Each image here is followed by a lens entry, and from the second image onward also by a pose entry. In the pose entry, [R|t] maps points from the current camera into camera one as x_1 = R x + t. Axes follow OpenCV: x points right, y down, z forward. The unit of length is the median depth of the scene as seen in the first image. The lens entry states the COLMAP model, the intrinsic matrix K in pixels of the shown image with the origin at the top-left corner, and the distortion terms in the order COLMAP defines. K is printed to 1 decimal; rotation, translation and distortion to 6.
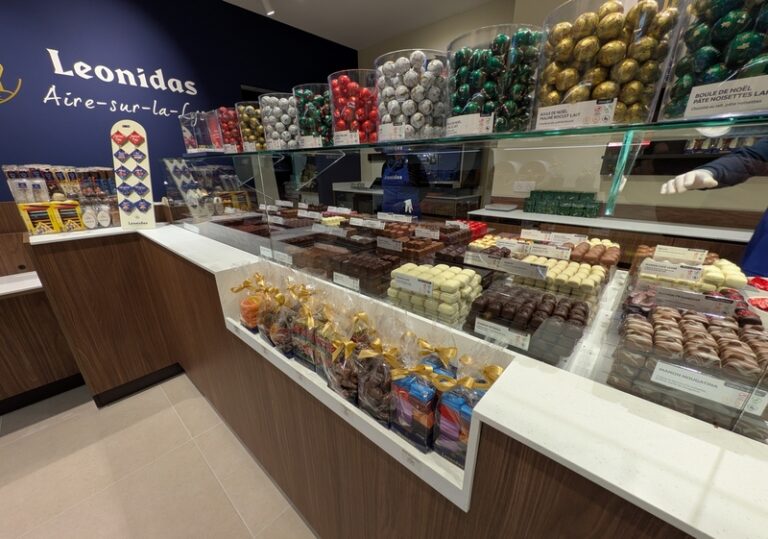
lens RADIAL K [[304.0, 0, 381.3], [0, 304.0, 284.7], [0, 0, 1]] dist [-0.002207, -0.000405]
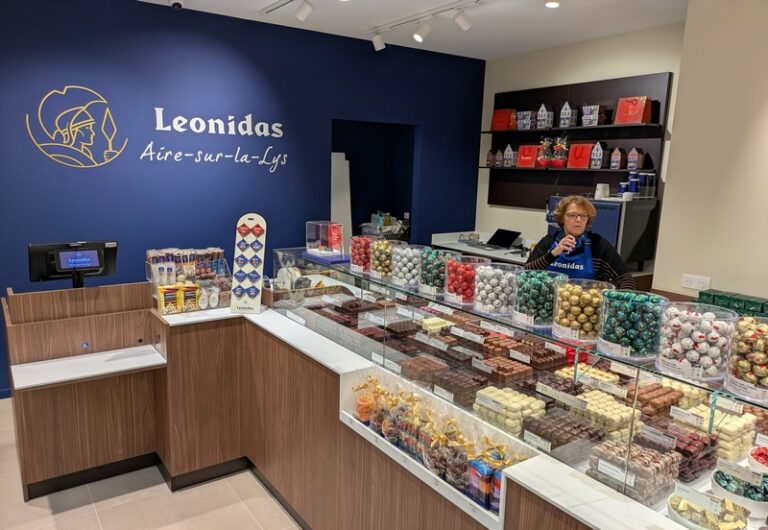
lens RADIAL K [[566.6, 0, 382.9], [0, 566.6, 295.8], [0, 0, 1]] dist [0.049932, 0.000120]
pose [[0.973123, 0.079727, -0.216047, 0.094396], [-0.110585, 0.984693, -0.134723, -0.051490], [0.201999, 0.154993, 0.967044, -1.129927]]
